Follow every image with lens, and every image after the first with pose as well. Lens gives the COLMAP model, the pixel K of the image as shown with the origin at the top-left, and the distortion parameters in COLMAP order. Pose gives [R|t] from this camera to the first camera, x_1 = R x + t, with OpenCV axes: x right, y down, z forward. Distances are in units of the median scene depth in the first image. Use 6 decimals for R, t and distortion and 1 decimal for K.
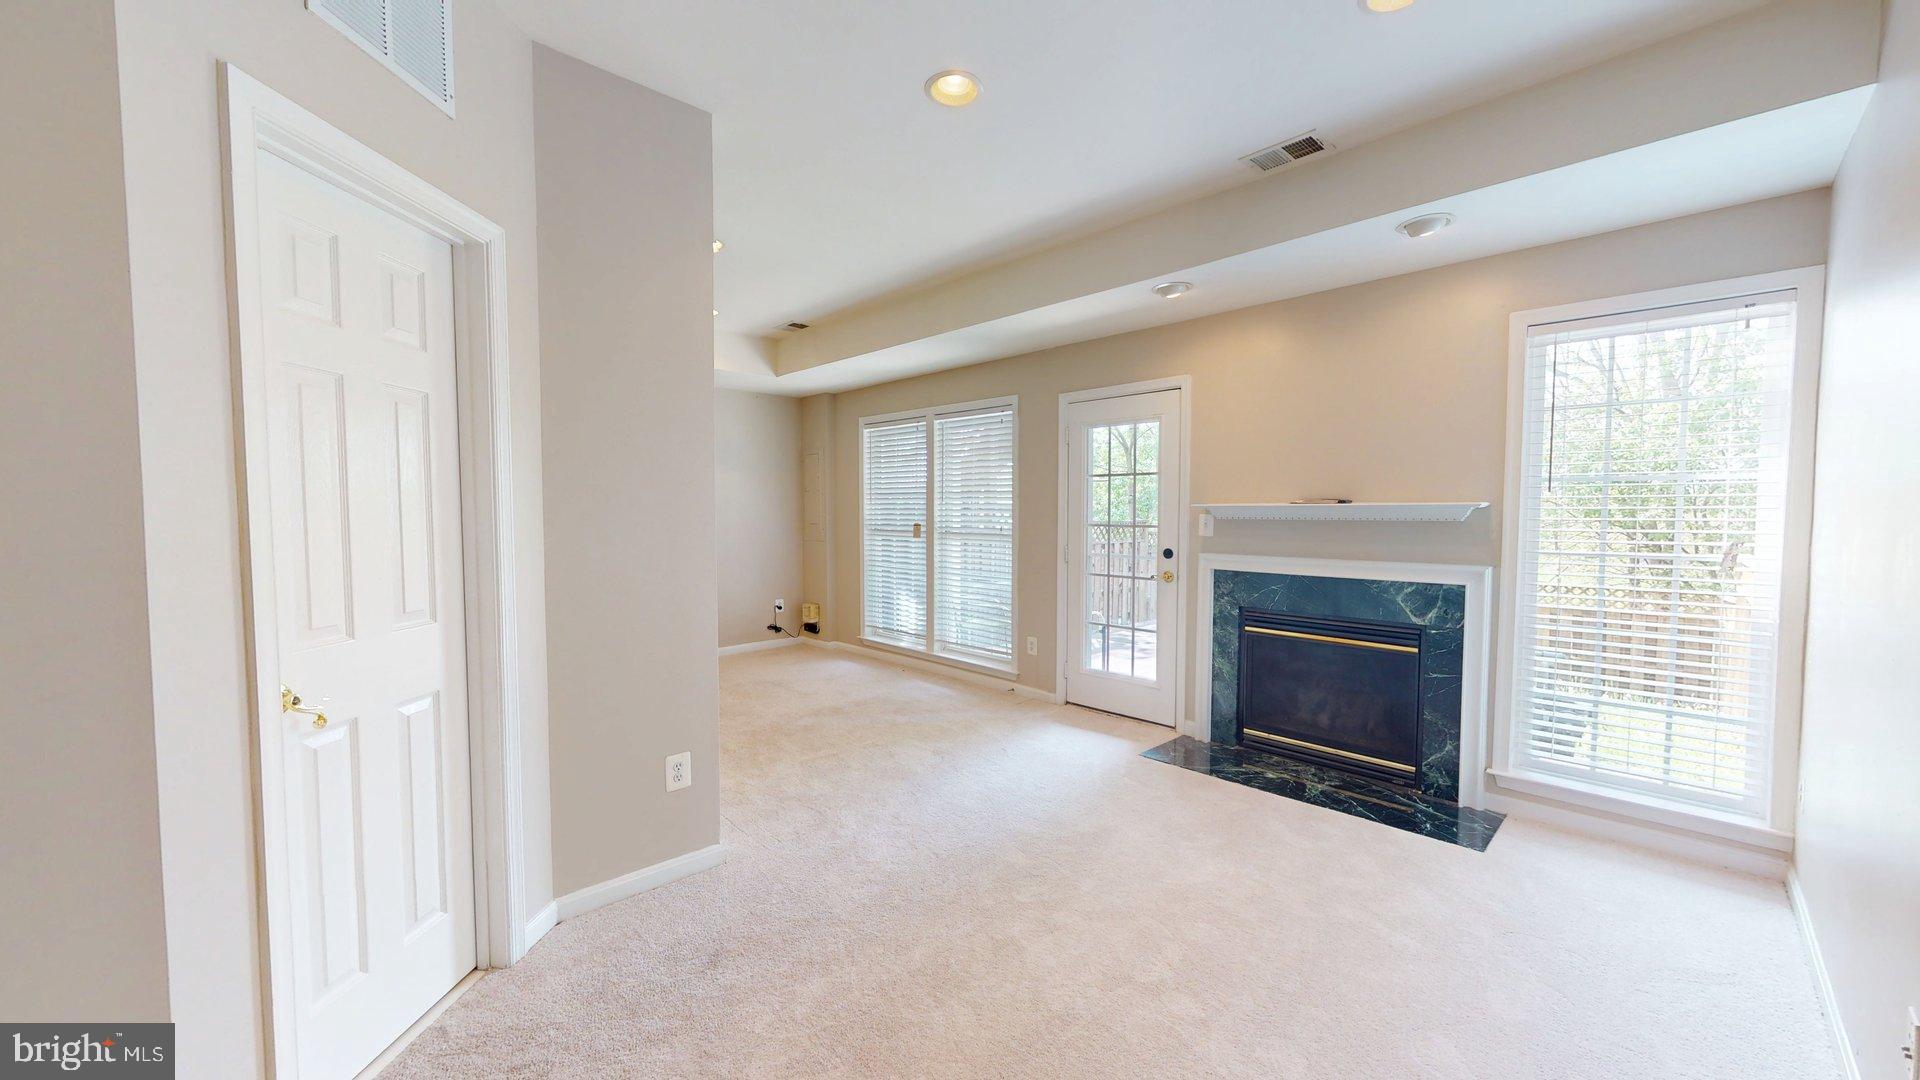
lens RADIAL K [[702.9, 0, 965.0], [0, 702.9, 541.8], [0, 0, 1]] dist [-0.002231, 0.000197]
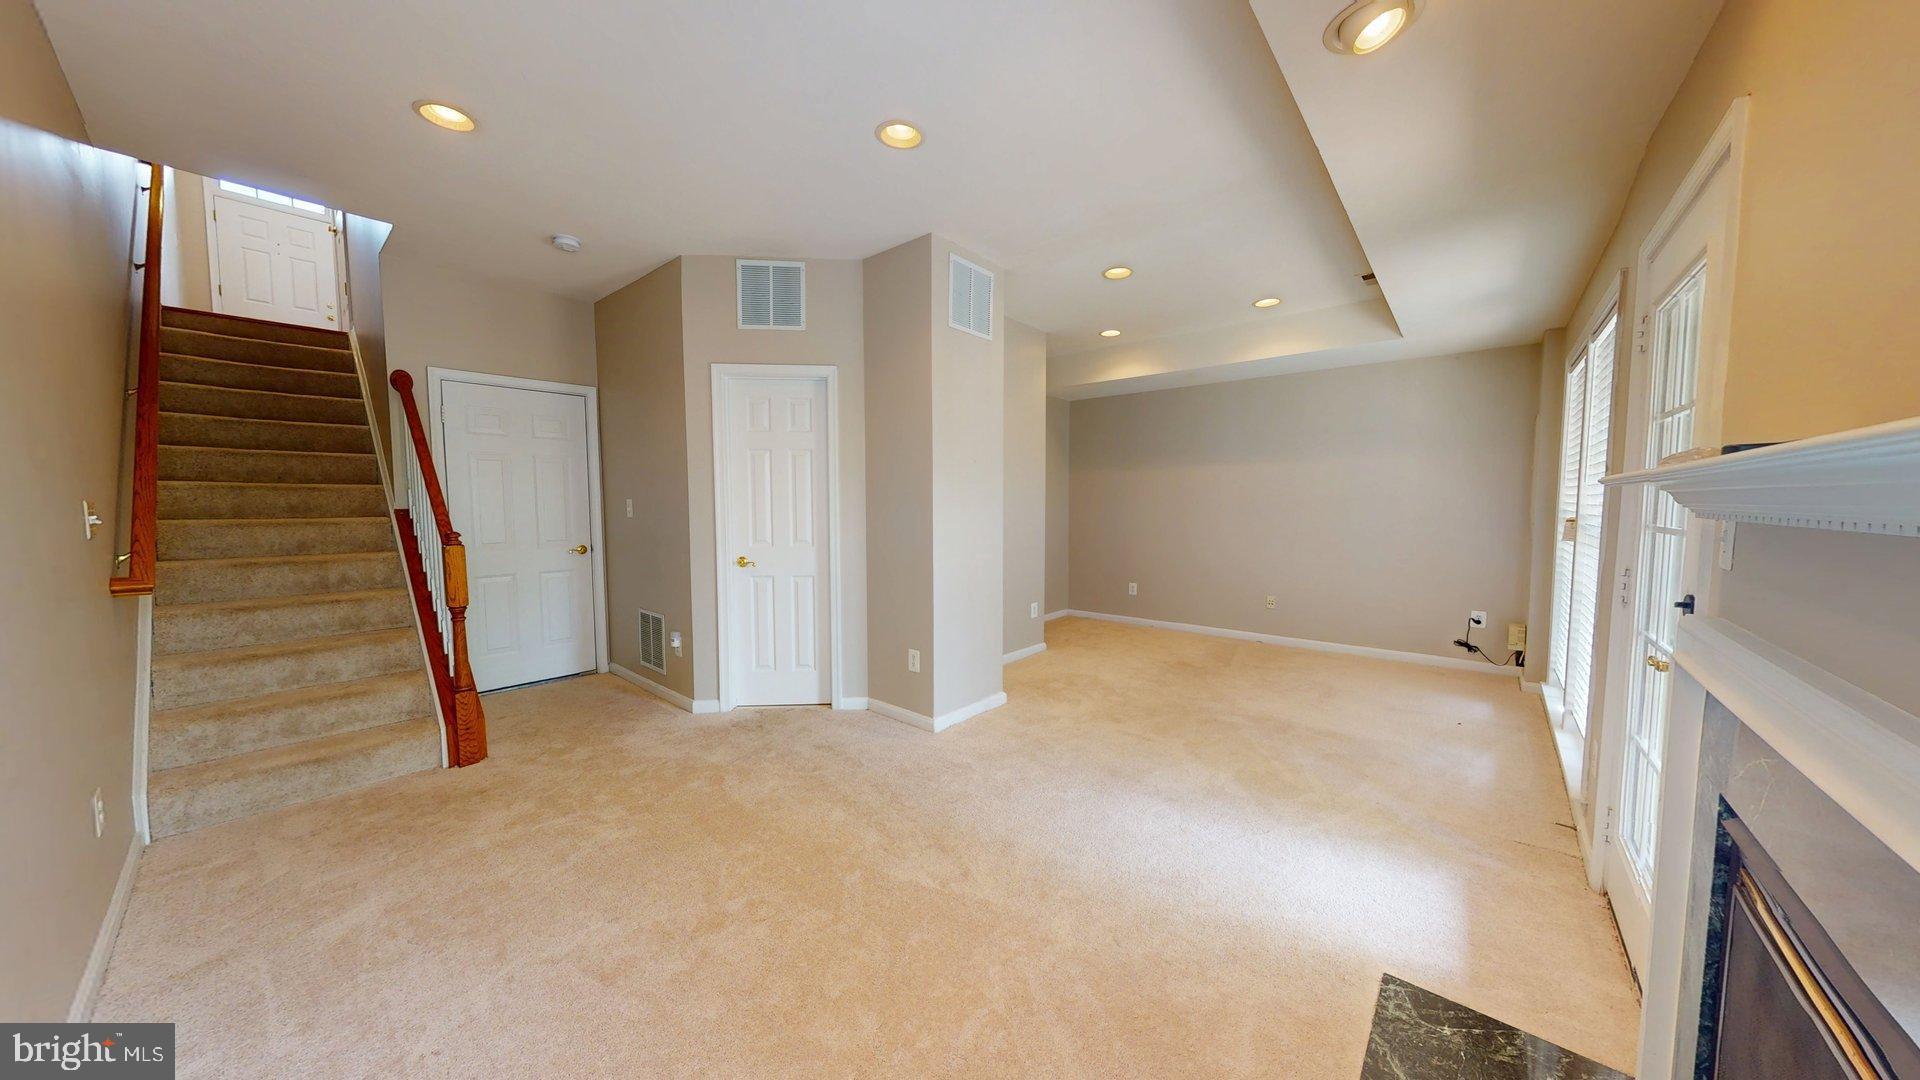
lens RADIAL K [[609.3, 0, 967.0], [0, 609.3, 539.9], [0, 0, 1]] dist [0.000588, 0.000107]
pose [[0.085208, 0.065798, -0.994188, 0.593797], [-0.042032, 0.997166, 0.062393, -0.027604], [0.995476, 0.036471, 0.087732, 0.593010]]
